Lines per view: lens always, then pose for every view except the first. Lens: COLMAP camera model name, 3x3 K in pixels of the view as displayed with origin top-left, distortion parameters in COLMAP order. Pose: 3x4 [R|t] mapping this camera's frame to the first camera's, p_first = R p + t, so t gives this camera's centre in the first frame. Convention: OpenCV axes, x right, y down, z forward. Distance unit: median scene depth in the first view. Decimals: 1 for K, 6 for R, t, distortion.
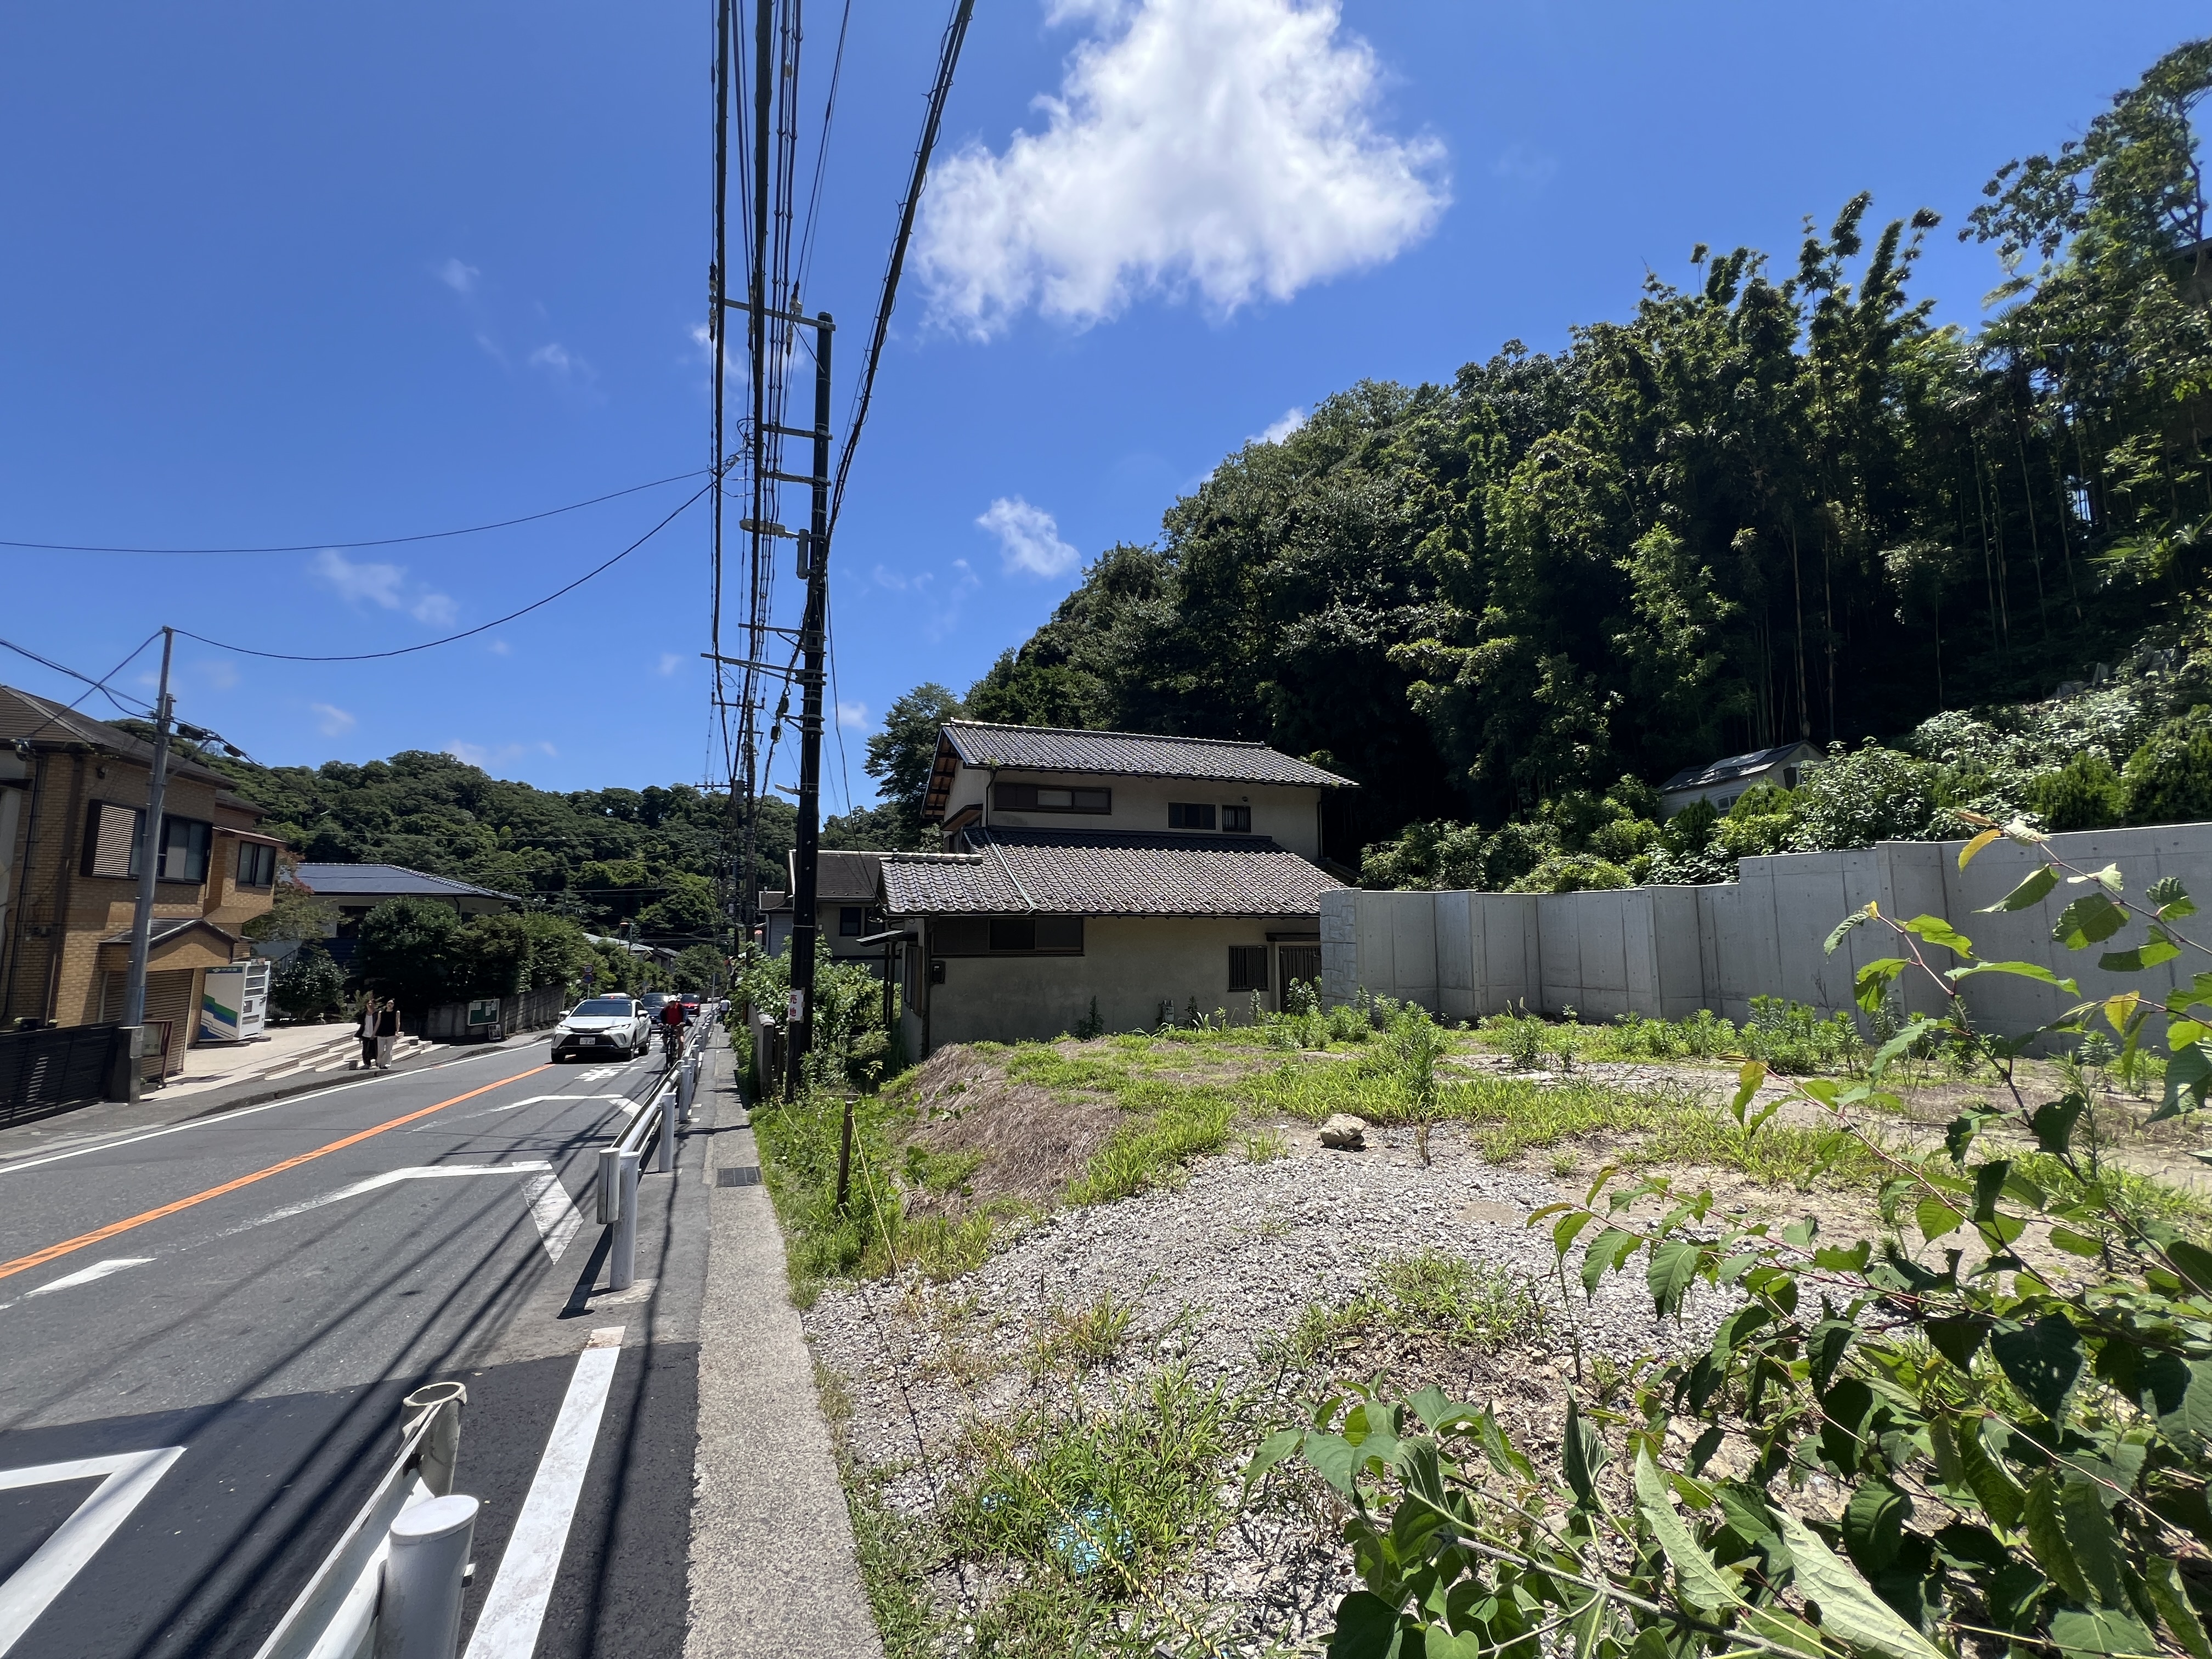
lens RADIAL K [[881.9, 0, 1102.8], [0, 881.9, 833.5], [0, 0, 1]] dist [-0.004058, 0.000085]
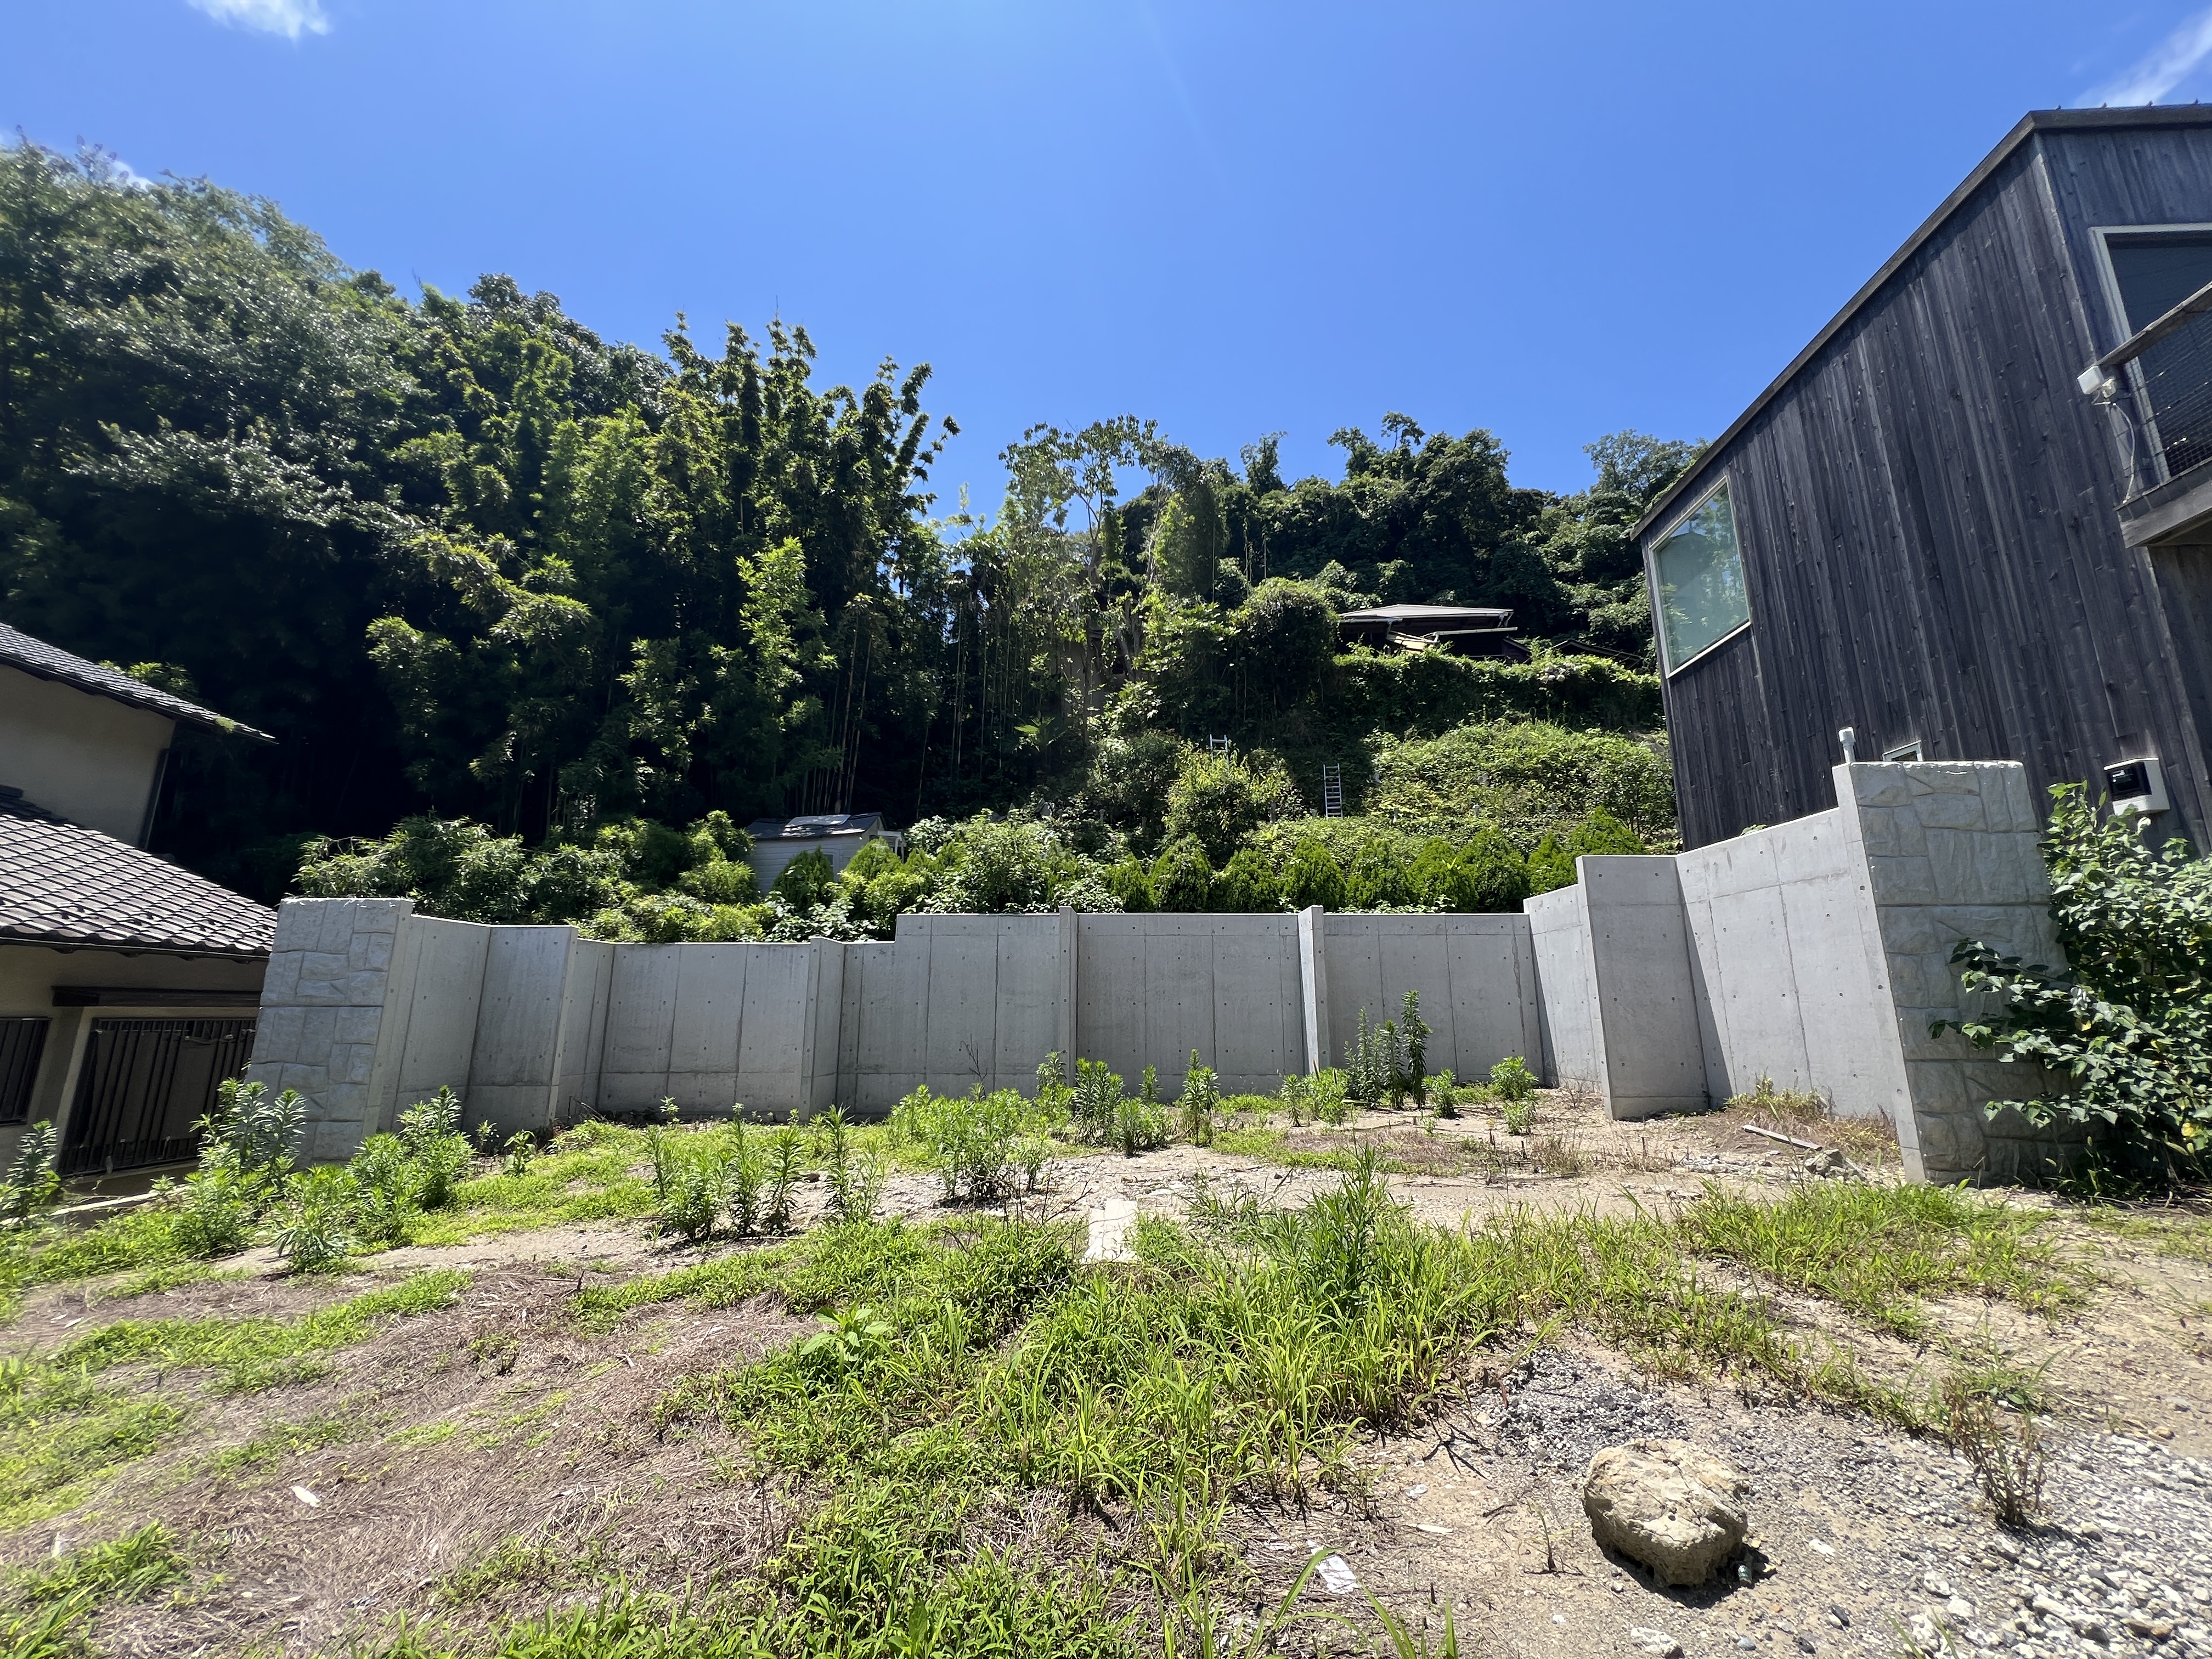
lens RADIAL K [[881.9, 0, 1108.9], [0, 881.9, 826.1], [0, 0, 1]] dist [-0.004058, 0.000085]
pose [[0.349102, 0.195416, 0.916483, -0.038995], [-0.101096, 0.980161, -0.170484, 0.051244], [-0.931615, -0.033136, 0.361932, 0.332413]]
